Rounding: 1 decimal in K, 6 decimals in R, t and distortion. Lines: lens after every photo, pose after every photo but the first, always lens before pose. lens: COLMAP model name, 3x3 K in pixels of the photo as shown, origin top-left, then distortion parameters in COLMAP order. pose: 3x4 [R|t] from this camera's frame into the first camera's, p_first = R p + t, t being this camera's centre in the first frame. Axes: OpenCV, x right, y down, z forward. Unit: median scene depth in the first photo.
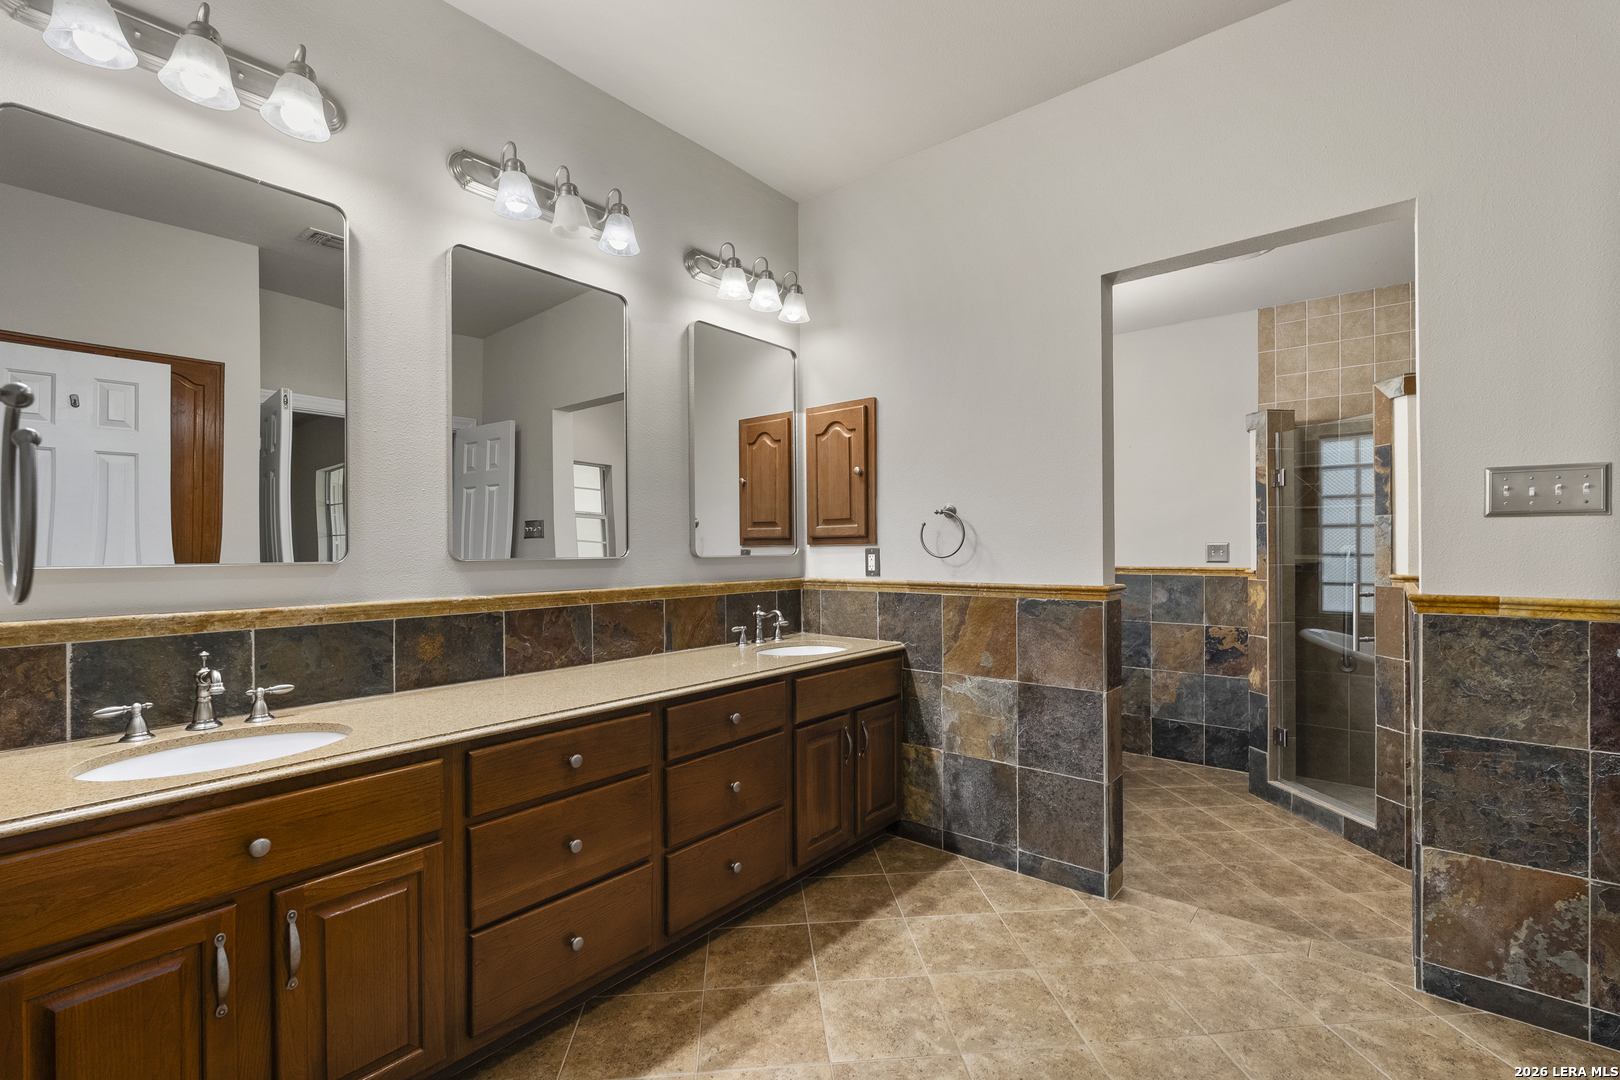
lens RADIAL K [[718.1, 0, 820.1], [0, 718.1, 550.5], [0, 0, 1]] dist [-0.004479, -0.000277]
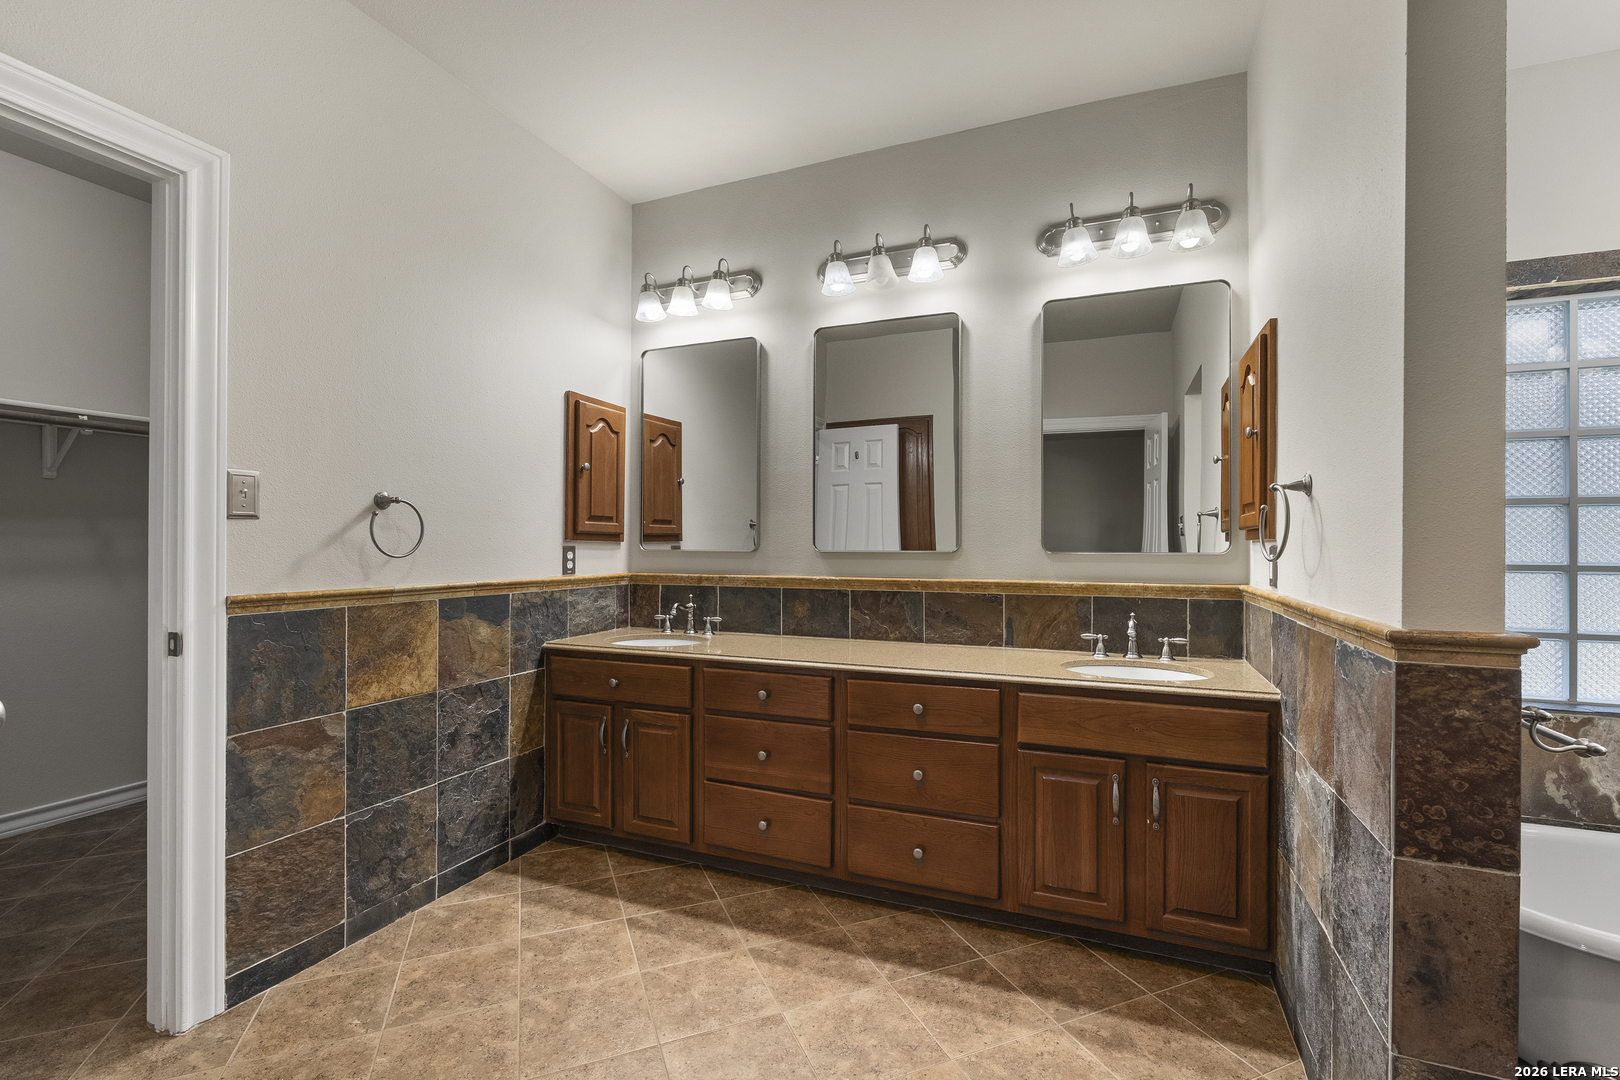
lens RADIAL K [[718.1, 0, 820.1], [0, 718.1, 550.5], [0, 0, 1]] dist [-0.004479, -0.000277]
pose [[0.285239, 0.018174, -0.958284, 0.799321], [-0.005808, 0.999835, 0.017233, -0.010990], [0.958439, 0.000650, 0.285297, 0.550235]]
